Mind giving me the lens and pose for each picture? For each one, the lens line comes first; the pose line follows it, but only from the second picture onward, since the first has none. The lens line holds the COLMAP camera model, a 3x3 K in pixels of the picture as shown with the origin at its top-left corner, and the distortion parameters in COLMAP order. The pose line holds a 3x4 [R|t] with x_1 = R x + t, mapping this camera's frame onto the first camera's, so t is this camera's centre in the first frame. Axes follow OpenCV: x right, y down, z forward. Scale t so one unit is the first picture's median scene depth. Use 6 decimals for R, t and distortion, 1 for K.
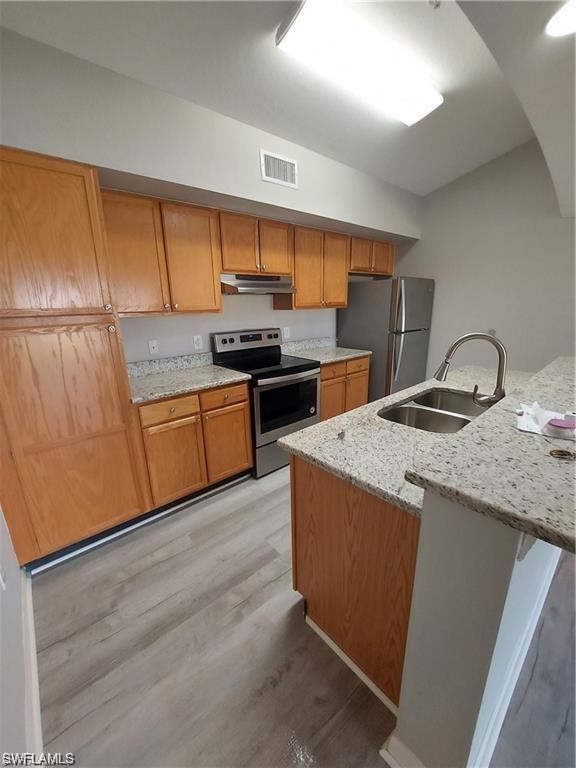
lens RADIAL K [[308.6, 0, 284.7], [0, 308.6, 385.2], [0, 0, 1]] dist [-0.015022, -0.000168]
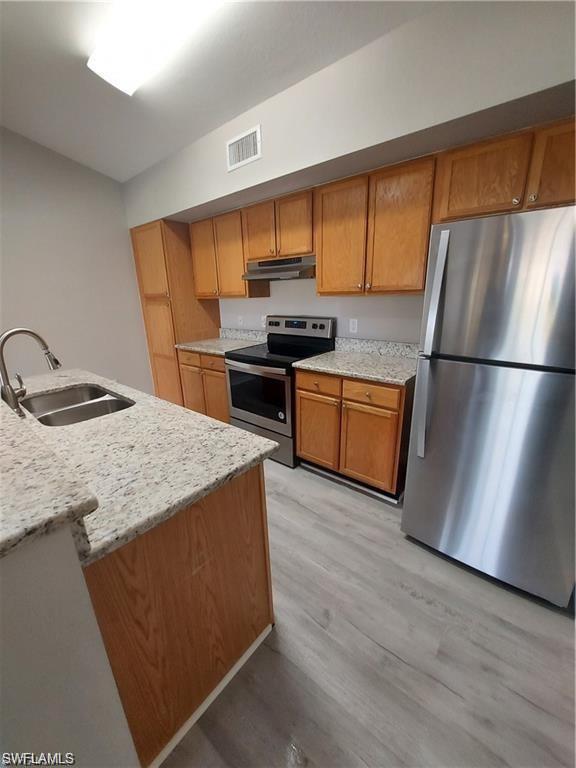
lens RADIAL K [[308.6, 0, 286.6], [0, 308.6, 385.8], [0, 0, 1]] dist [-0.015022, -0.000168]
pose [[0.158662, 0.308302, -0.937964, 0.901907], [-0.228312, 0.935706, 0.268940, -0.239448], [0.960573, 0.171478, 0.218850, 0.836633]]
